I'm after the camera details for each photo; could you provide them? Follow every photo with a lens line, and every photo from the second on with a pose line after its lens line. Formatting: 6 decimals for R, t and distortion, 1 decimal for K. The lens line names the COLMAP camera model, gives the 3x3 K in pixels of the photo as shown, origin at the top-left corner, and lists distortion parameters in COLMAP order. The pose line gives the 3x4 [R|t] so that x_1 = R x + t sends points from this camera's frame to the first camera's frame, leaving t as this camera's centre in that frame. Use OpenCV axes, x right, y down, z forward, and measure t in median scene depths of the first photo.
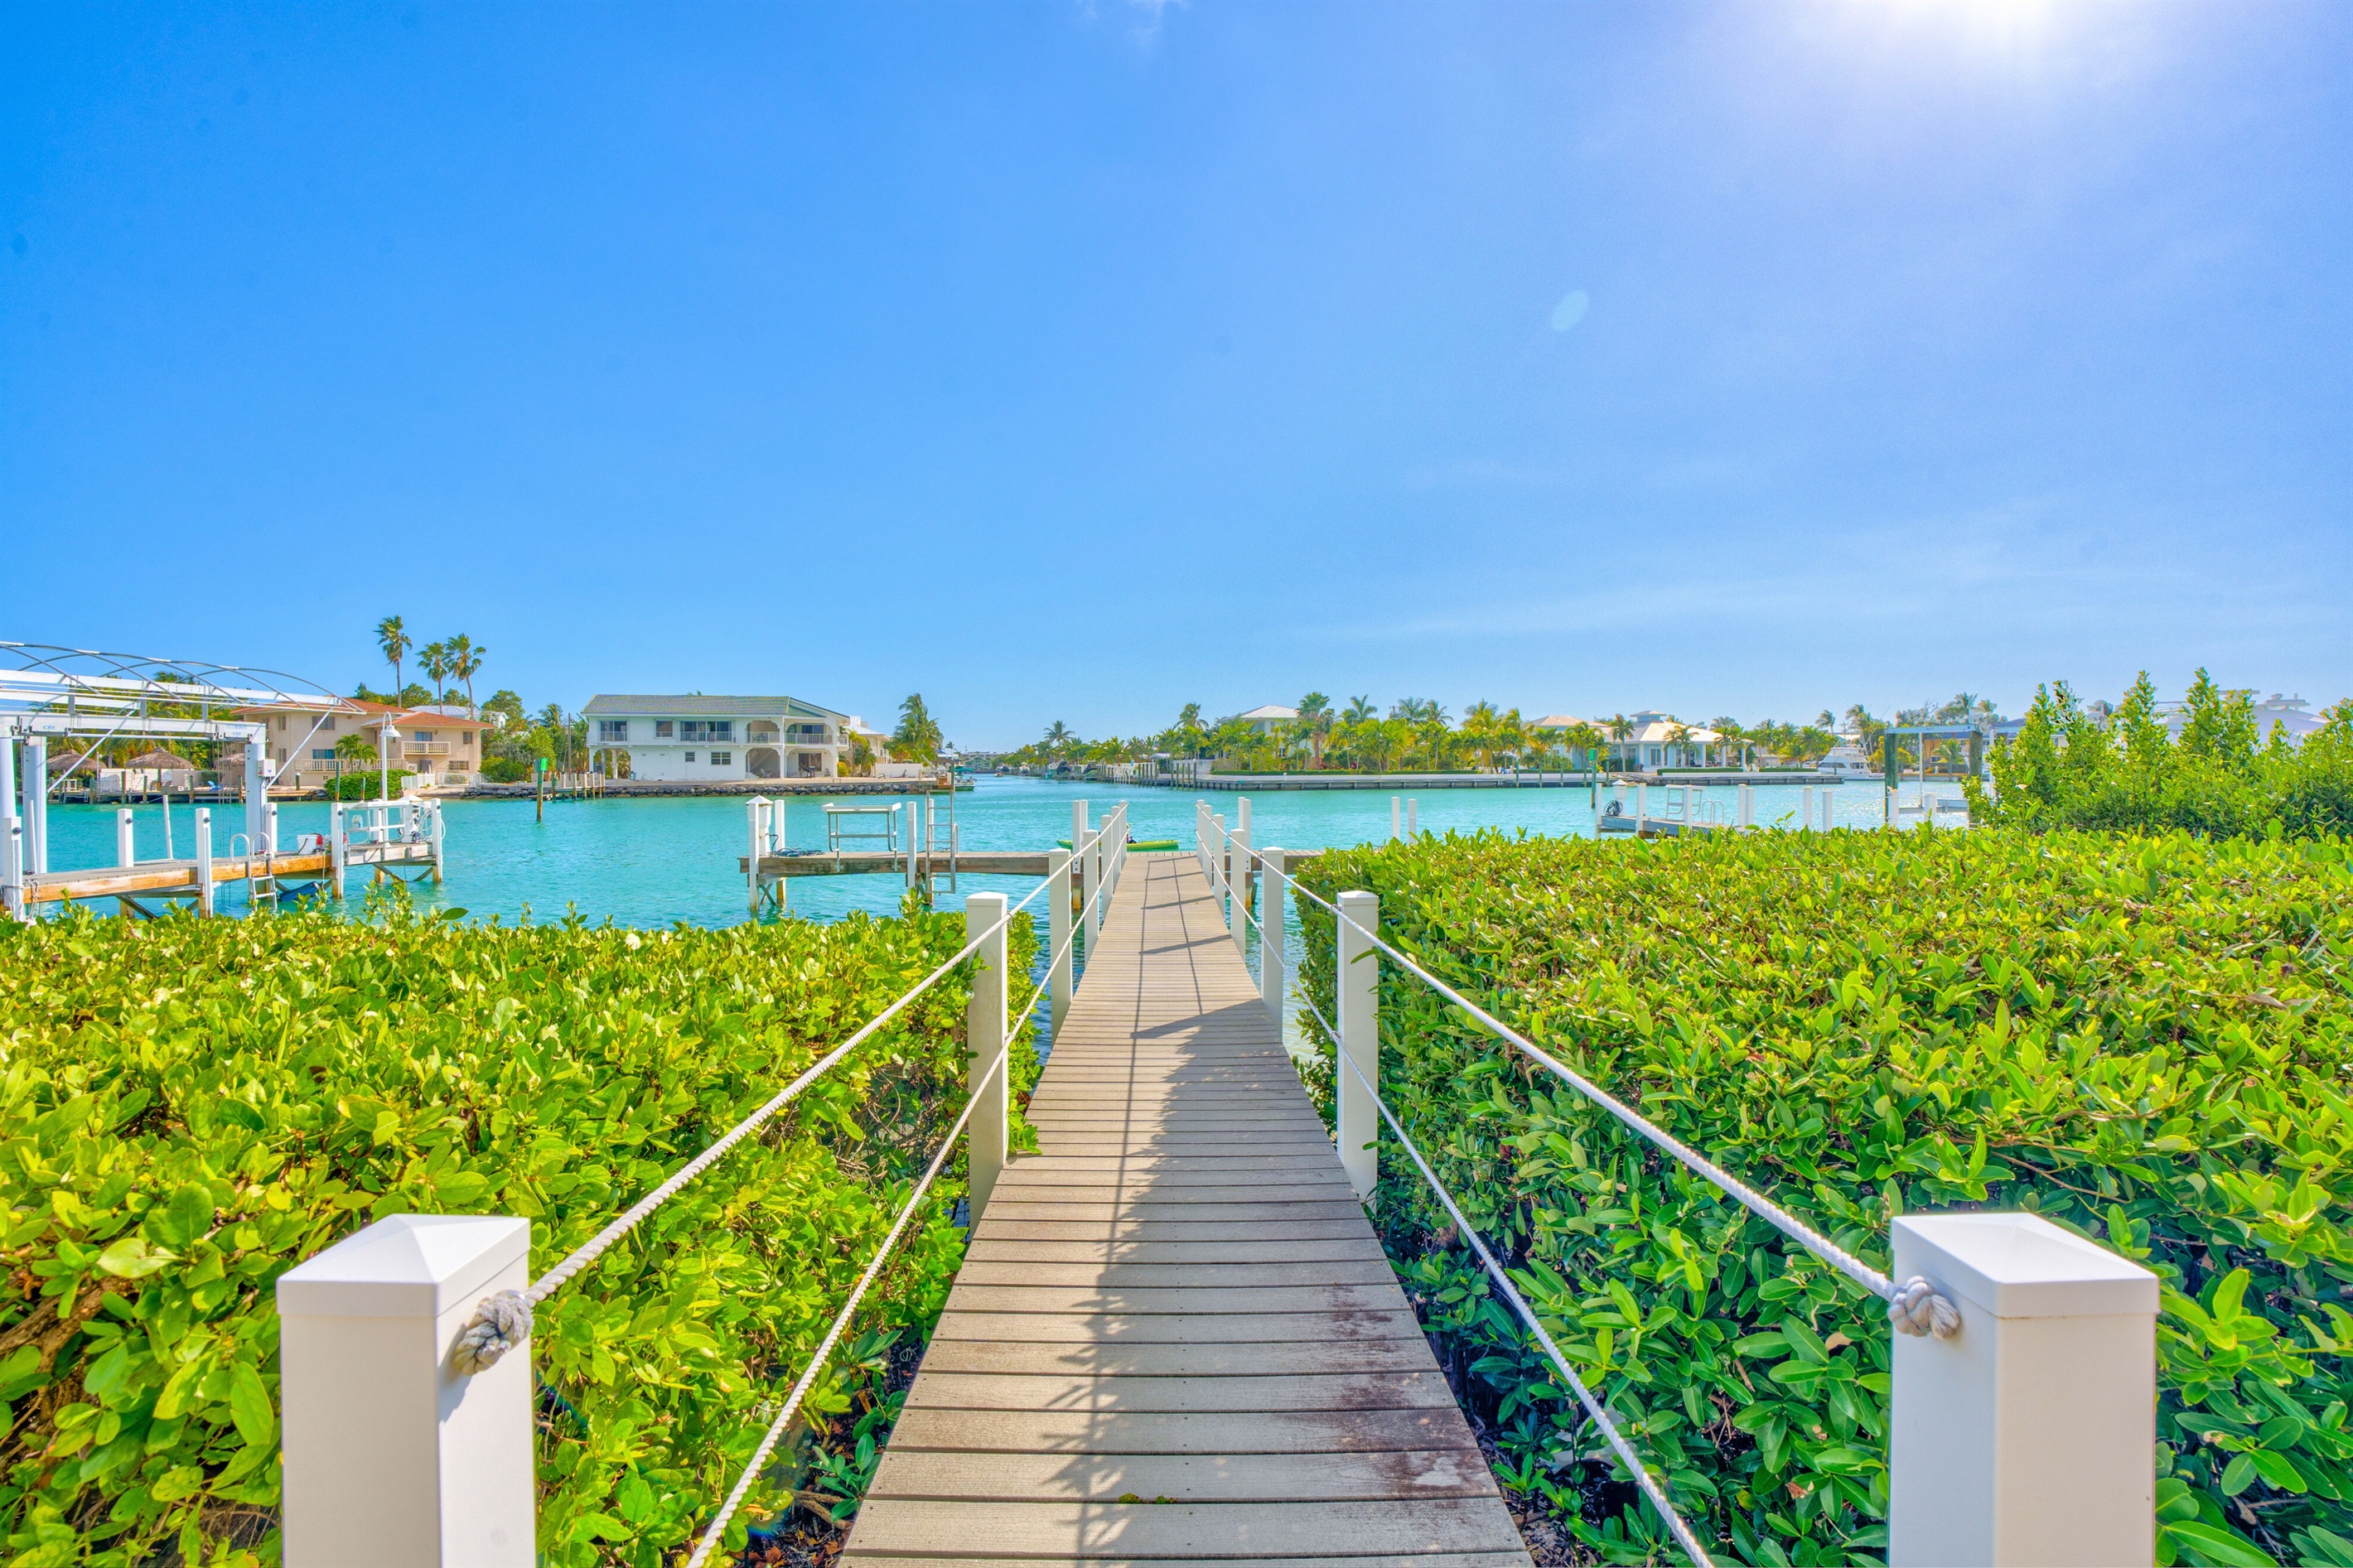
lens RADIAL K [[1084.1, 0, 1170.6], [0, 1084.1, 785.2], [0, 0, 1]] dist [-0.027597, 0.000171]
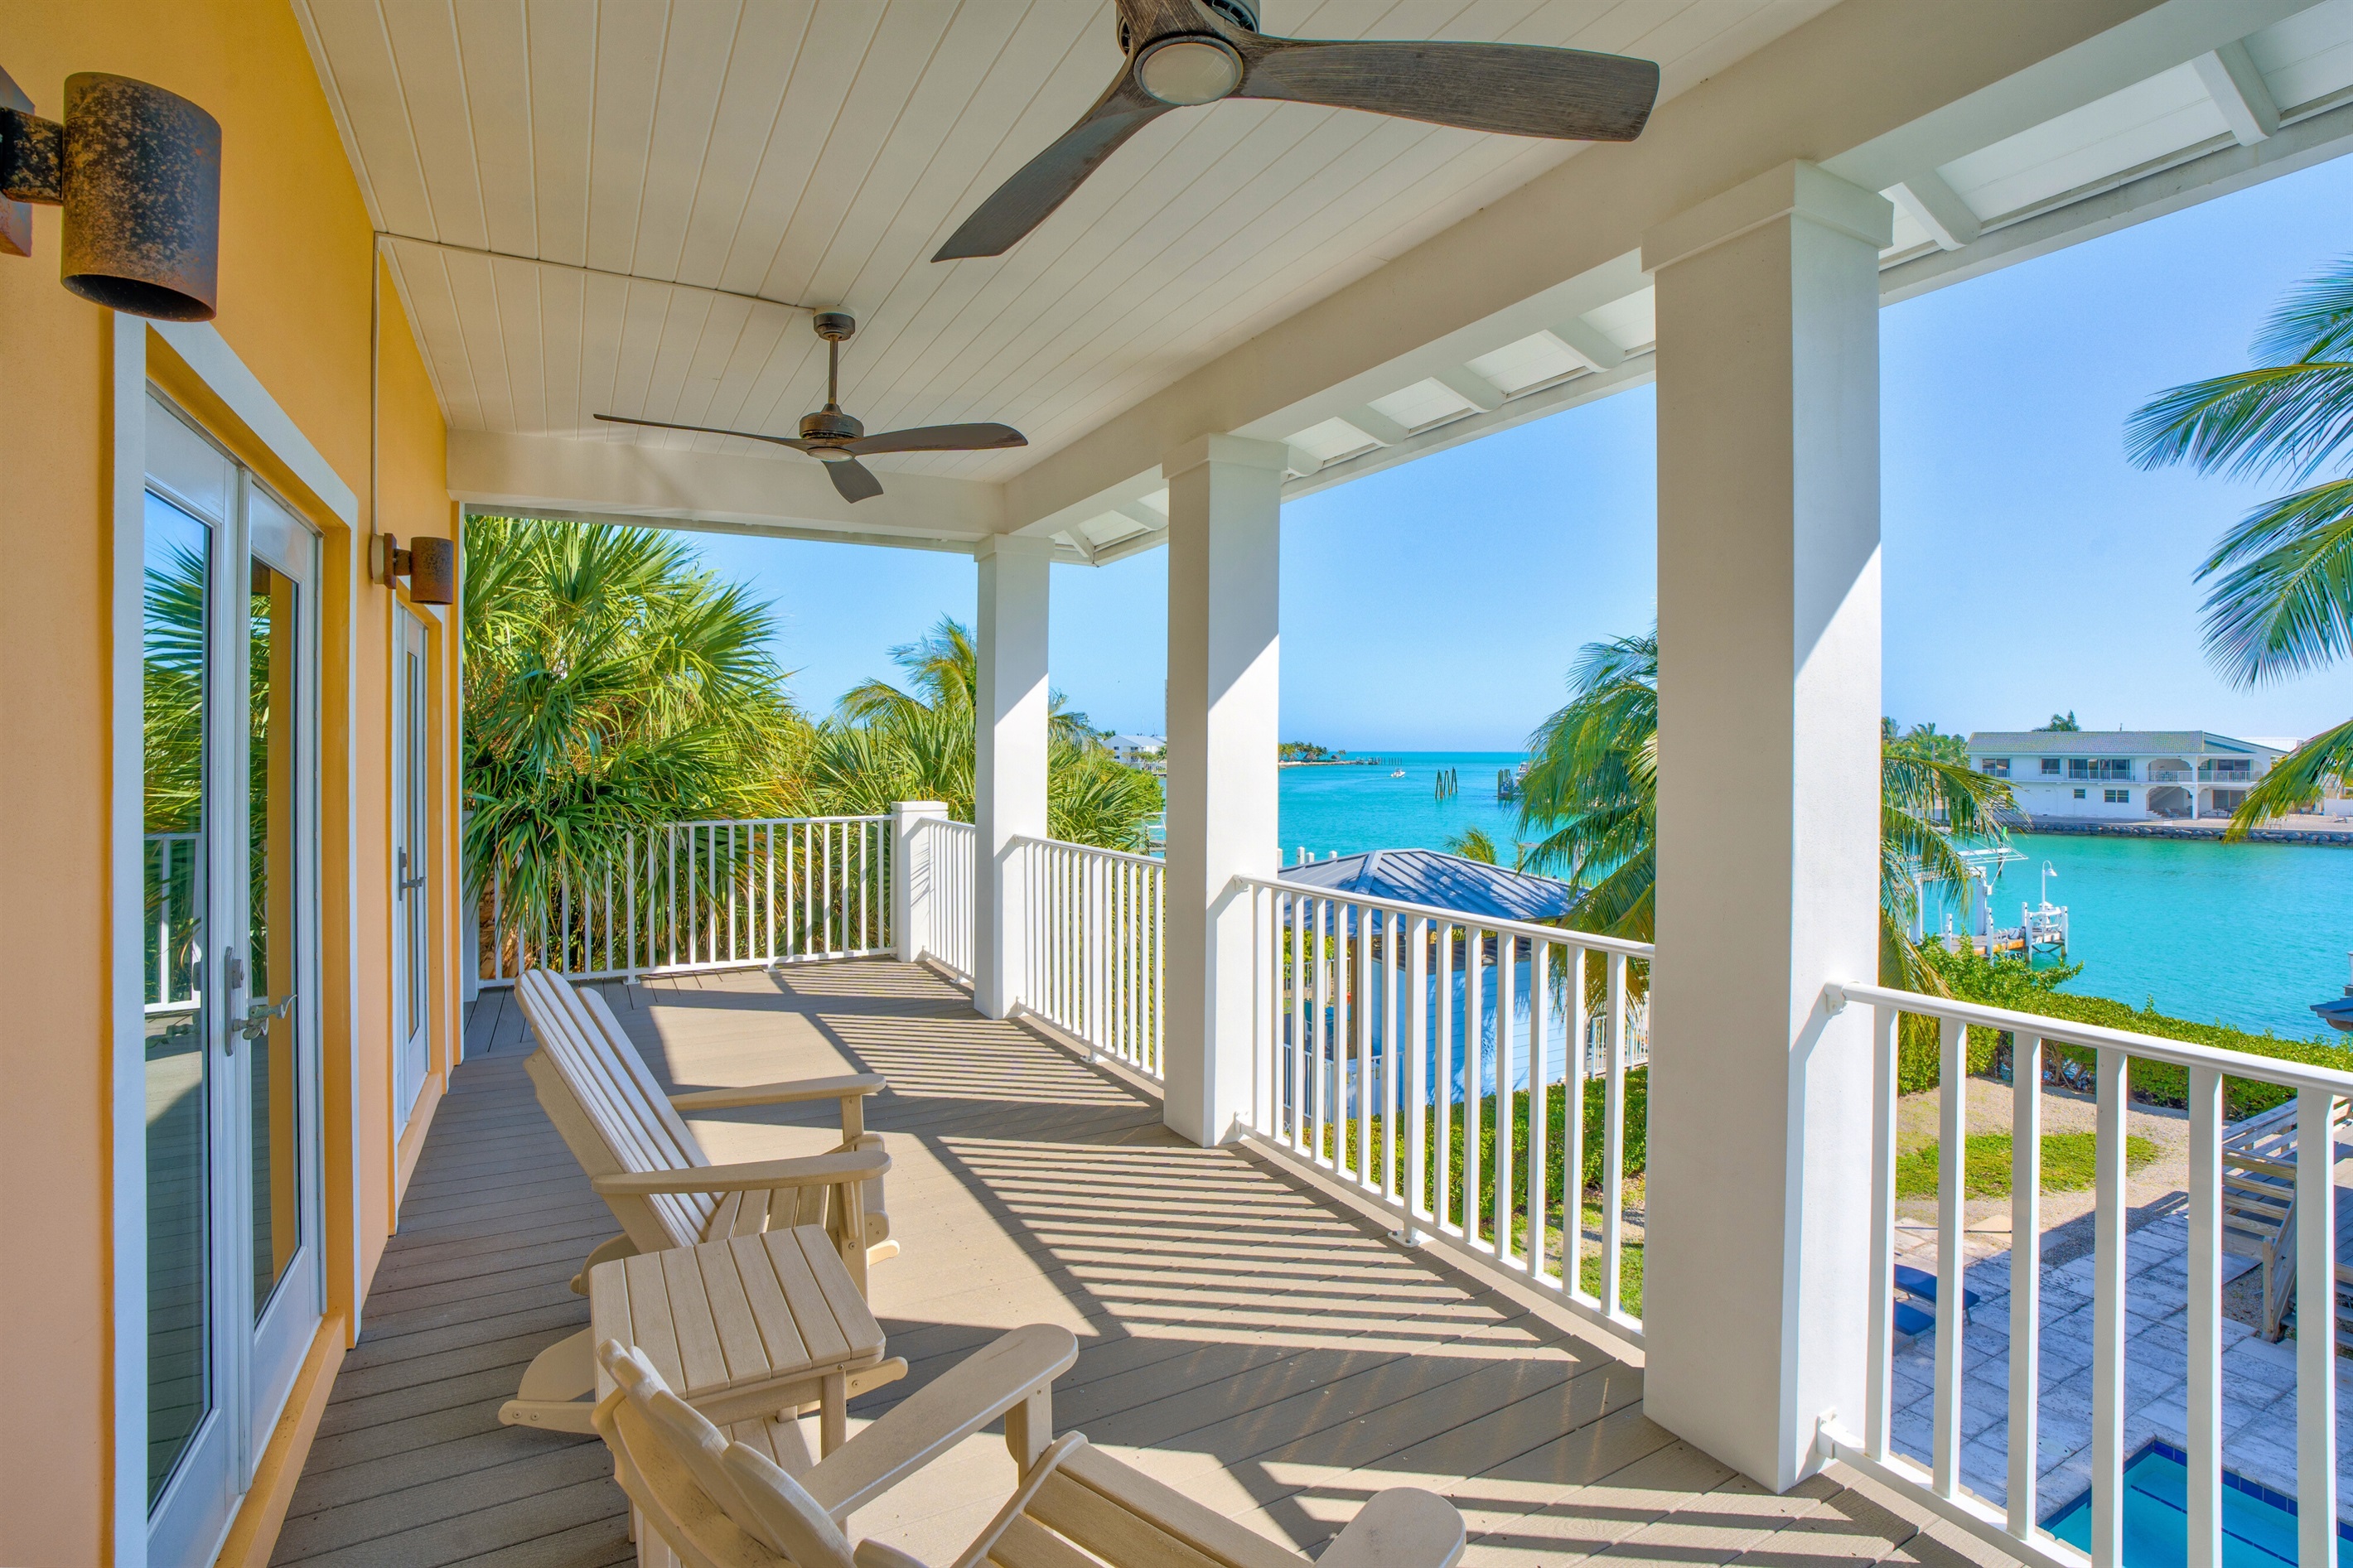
lens RADIAL K [[1084.1, 0, 1172.7], [0, 1084.1, 775.7], [0, 0, 1]] dist [-0.027597, 0.000171]
pose [[0.478107, 0.011589, -0.878225, 0.025718], [-0.010916, 0.999914, 0.007252, -0.041921], [0.878234, 0.006119, 0.478192, -0.232146]]
